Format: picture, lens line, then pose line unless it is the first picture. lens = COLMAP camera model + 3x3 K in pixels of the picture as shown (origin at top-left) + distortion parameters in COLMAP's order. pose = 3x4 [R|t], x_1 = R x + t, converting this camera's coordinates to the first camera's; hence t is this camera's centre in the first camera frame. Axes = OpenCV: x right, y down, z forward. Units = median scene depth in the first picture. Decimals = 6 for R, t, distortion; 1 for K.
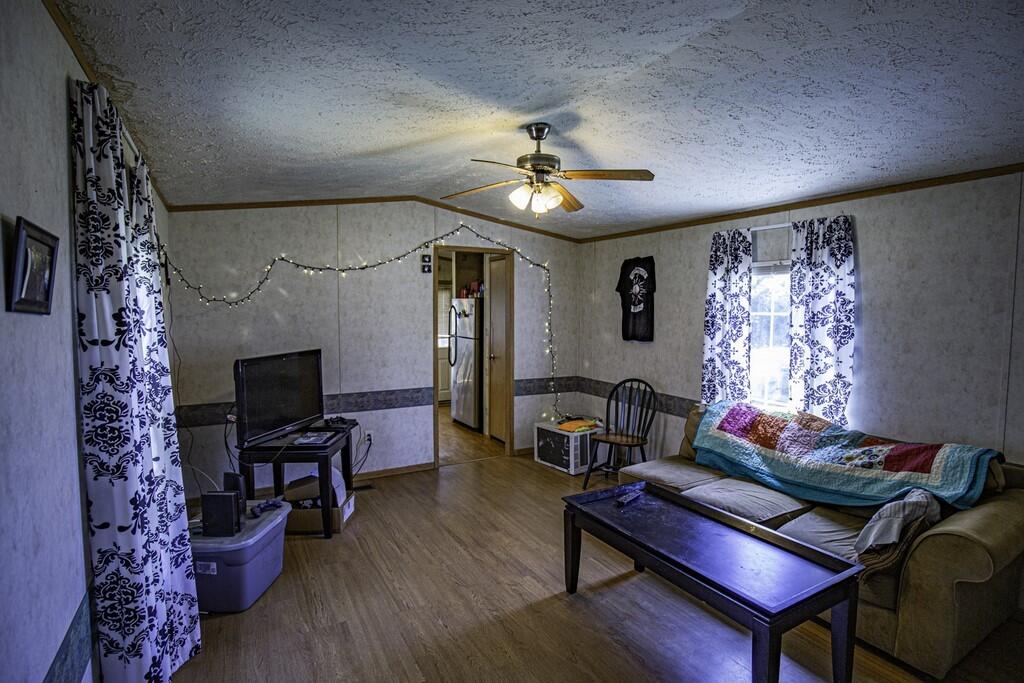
lens RADIAL K [[511.8, 0, 512.0], [0, 511.8, 341.5], [0, 0, 1]] dist [-0.000070, 0.000182]
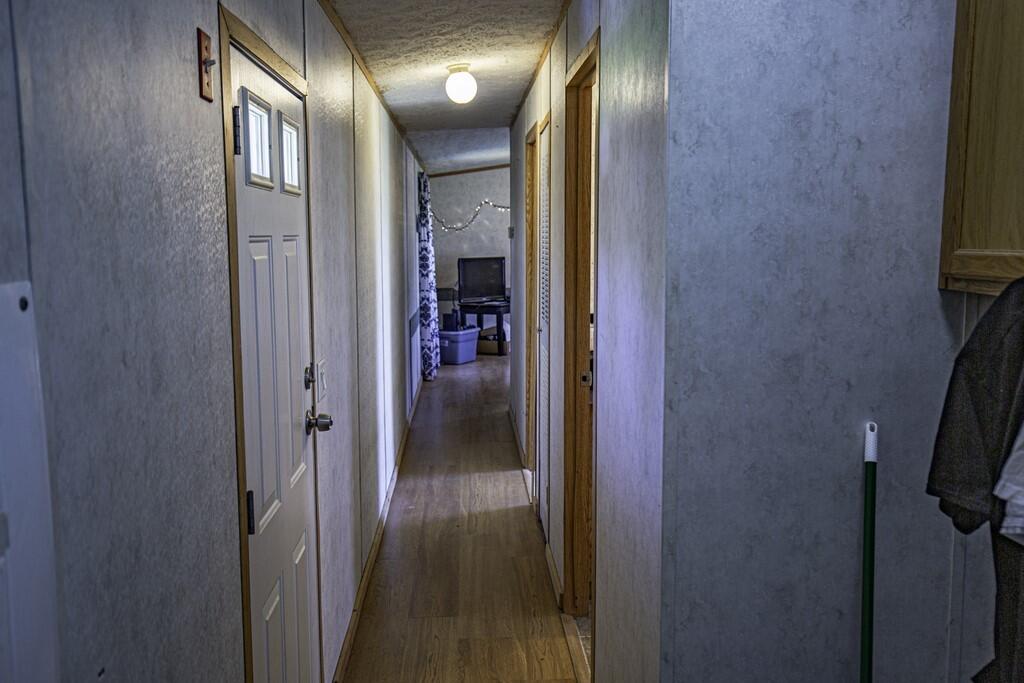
lens RADIAL K [[897.7, 0, 512.0], [0, 897.7, 341.5], [0, 0, 1]] dist [0.009072, 0.005976]
pose [[0.897645, 0.048436, -0.438049, 0.953824], [-0.025088, 0.997947, 0.058935, 0.117932], [0.440004, -0.041913, 0.897017, -1.643018]]
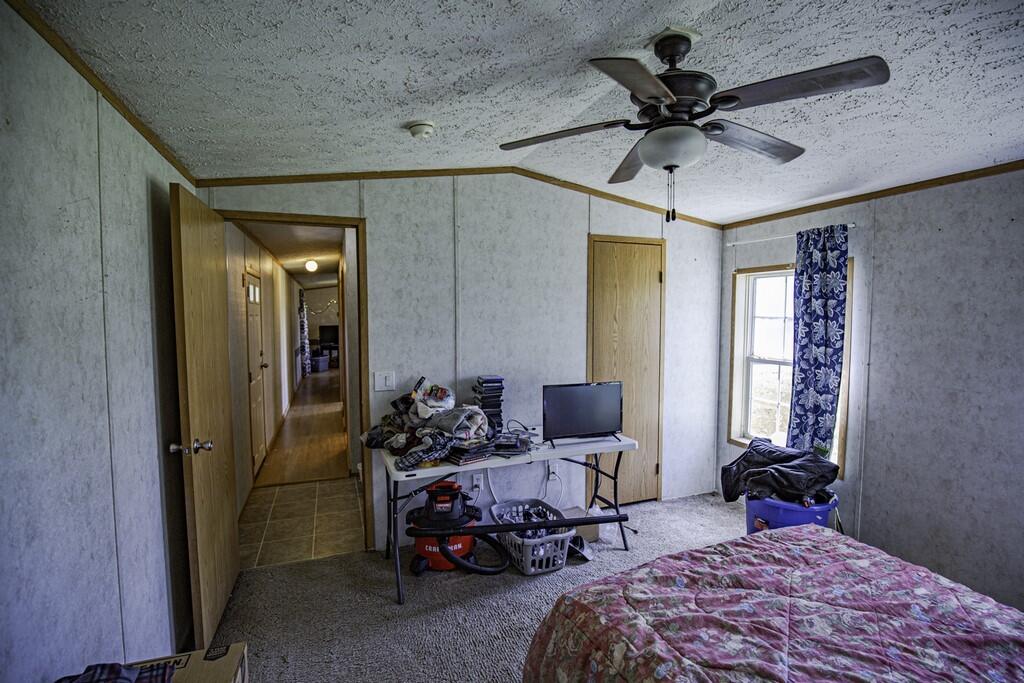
lens RADIAL K [[475.4, 0, 512.0], [0, 475.4, 341.5], [0, 0, 1]] dist [-0.041215, 0.007459]
pose [[0.989119, 0.003004, -0.147090, 1.400766], [-0.004486, 0.999942, -0.009747, 0.165551], [0.147052, 0.010301, 0.989075, -2.291810]]
